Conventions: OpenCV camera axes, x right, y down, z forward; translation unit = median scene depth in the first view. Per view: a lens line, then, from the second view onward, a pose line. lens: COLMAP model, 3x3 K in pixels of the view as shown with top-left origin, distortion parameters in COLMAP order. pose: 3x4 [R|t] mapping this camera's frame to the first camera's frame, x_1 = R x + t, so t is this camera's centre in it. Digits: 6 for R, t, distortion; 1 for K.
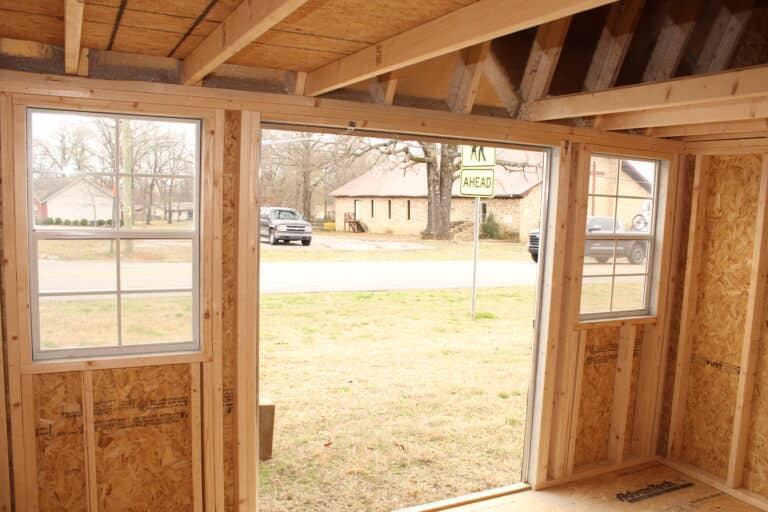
lens RADIAL K [[634.9, 0, 387.8], [0, 634.9, 274.6], [0, 0, 1]] dist [-0.164144, 0.131452]
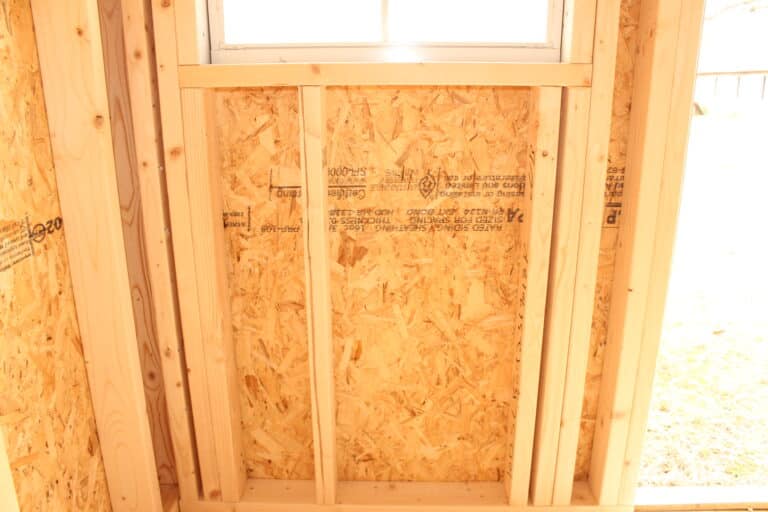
lens RADIAL K [[634.9, 0, 376.4], [0, 634.9, 278.7], [0, 0, 1]] dist [-0.164144, 0.131452]
pose [[0.871179, 0.110941, -0.478266, -0.196859], [-0.018629, 0.980903, 0.193602, 0.191011], [0.490611, -0.159752, 0.856610, 0.564478]]
